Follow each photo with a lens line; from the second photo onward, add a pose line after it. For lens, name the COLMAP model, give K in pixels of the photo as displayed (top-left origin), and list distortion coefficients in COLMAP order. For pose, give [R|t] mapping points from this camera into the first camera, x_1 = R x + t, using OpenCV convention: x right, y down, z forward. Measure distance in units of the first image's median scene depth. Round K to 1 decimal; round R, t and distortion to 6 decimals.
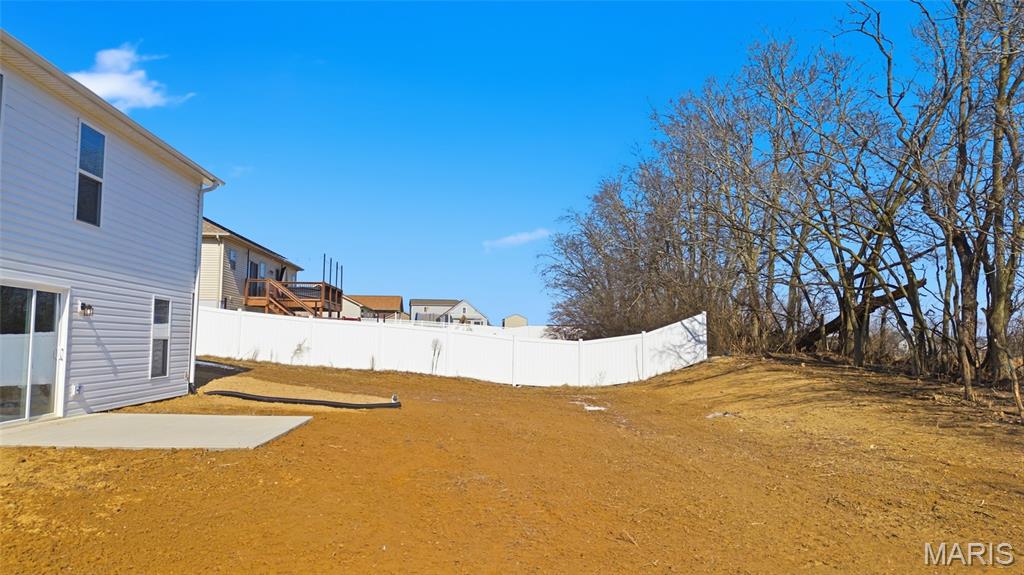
lens RADIAL K [[724.9, 0, 512.0], [0, 724.9, 287.5], [0, 0, 1]] dist [0.114812, -0.131414]
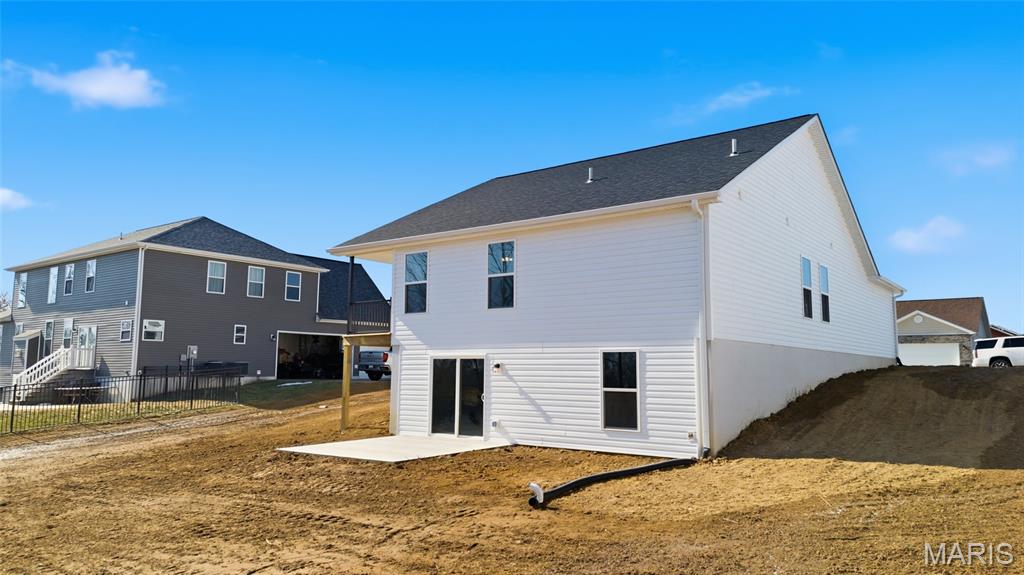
lens RADIAL K [[724.9, 0, 512.0], [0, 724.9, 287.5], [0, 0, 1]] dist [0.114812, -0.131414]
pose [[-0.655281, -0.103618, -0.748245, 0.228329], [0.042349, 0.983950, -0.173346, 0.057328], [0.754197, -0.145277, -0.640376, 0.922236]]
